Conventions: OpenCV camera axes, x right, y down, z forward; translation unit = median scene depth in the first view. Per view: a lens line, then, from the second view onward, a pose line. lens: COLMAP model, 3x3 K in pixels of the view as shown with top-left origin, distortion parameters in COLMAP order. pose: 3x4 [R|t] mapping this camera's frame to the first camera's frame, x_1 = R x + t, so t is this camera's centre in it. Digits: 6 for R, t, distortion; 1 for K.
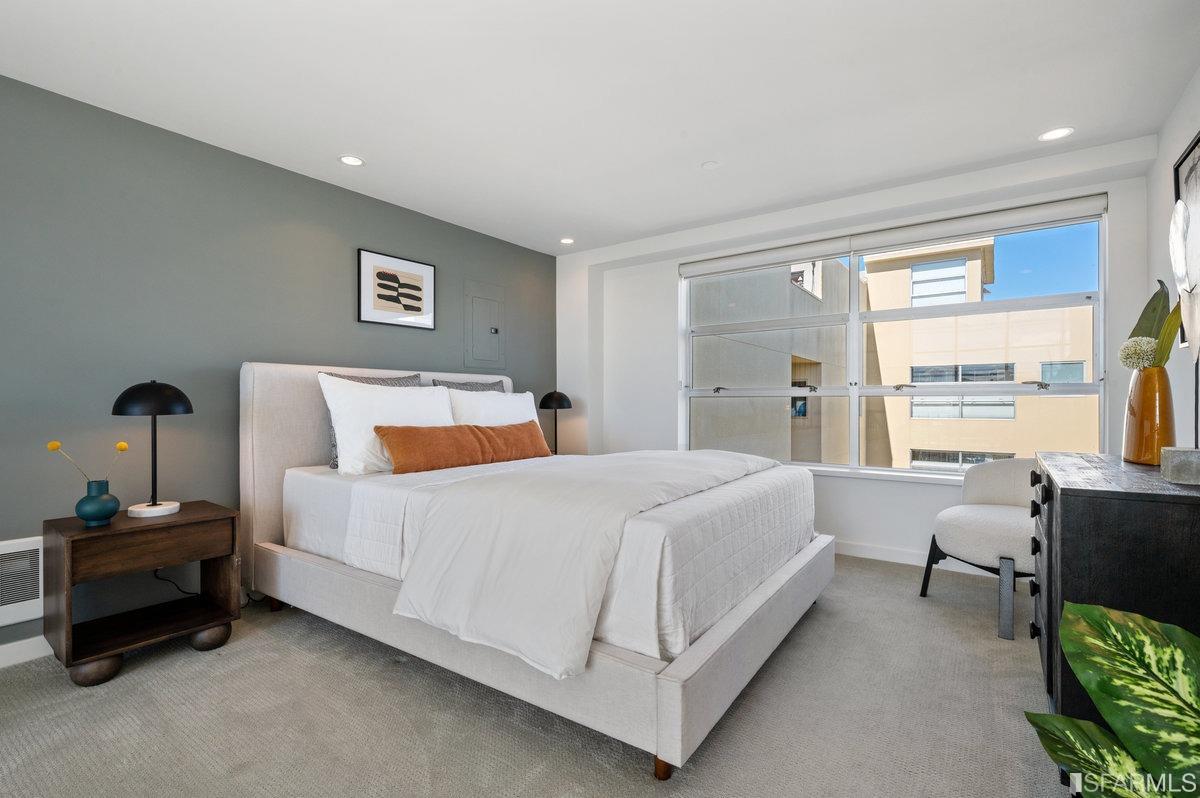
lens RADIAL K [[544.9, 0, 599.4], [0, 544.9, 404.4], [0, 0, 1]] dist [-0.022846, -0.000444]
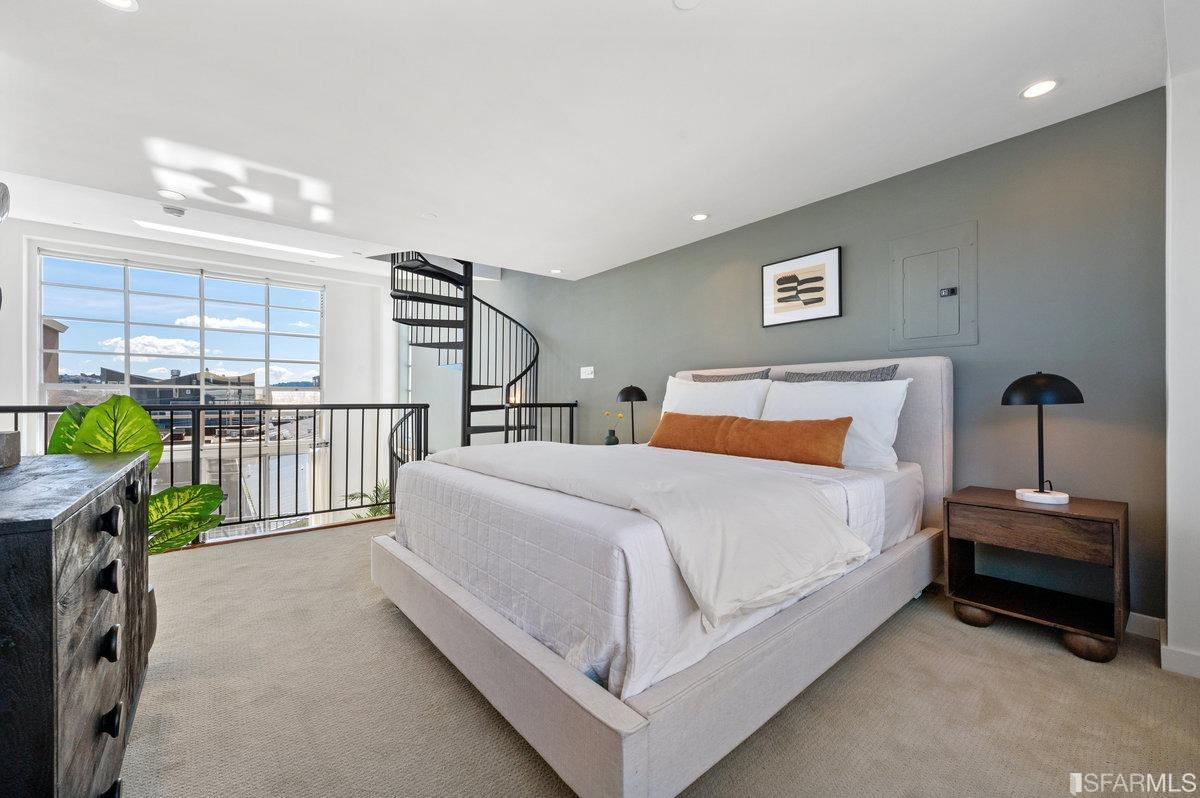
lens RADIAL K [[482.1, 0, 600.1], [0, 482.1, 394.4], [0, 0, 1]] dist [-0.003083, -0.000556]
pose [[-0.259731, -0.001812, -0.965679, 0.610863], [0.004151, 0.999987, -0.002993, -0.002894], [0.965672, -0.004786, -0.259720, 0.840337]]
